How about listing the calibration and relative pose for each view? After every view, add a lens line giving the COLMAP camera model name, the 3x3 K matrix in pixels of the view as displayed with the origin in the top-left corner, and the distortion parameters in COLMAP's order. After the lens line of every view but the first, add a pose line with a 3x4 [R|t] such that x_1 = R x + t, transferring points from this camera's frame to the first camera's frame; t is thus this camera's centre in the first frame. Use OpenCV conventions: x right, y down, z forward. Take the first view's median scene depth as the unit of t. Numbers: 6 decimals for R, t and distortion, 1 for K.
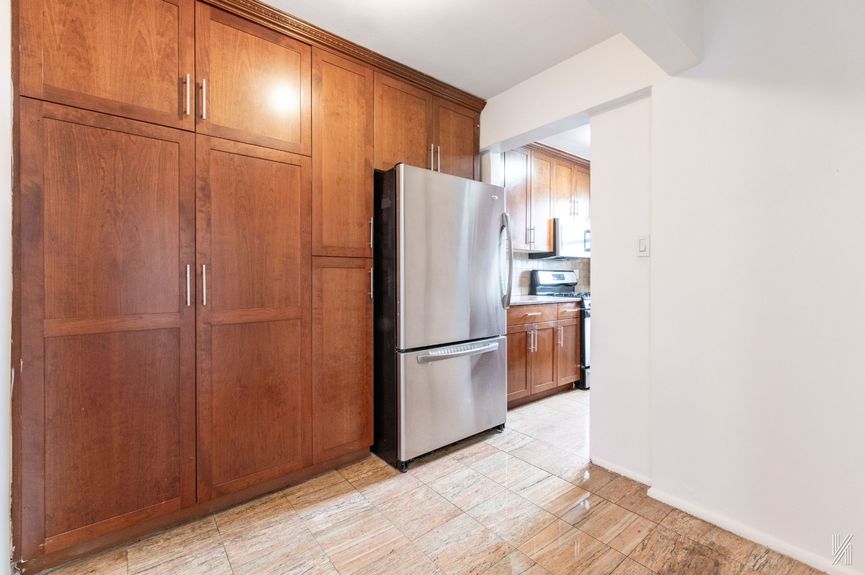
lens RADIAL K [[363.0, 0, 432.6], [0, 363.0, 278.7], [0, 0, 1]] dist [0.000630, 0.000734]
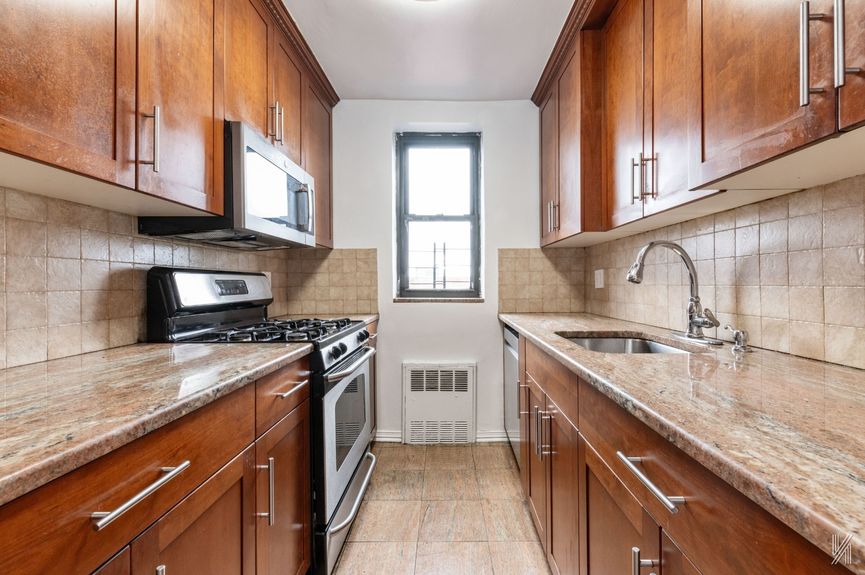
lens RADIAL K [[363.0, 0, 439.7], [0, 363.0, 283.6], [0, 0, 1]] dist [0.000630, 0.000734]
pose [[0.612343, -0.005276, 0.790574, 0.174054], [0.015035, 0.999875, -0.004973, -0.003388], [-0.790449, 0.014931, 0.612346, 0.592954]]
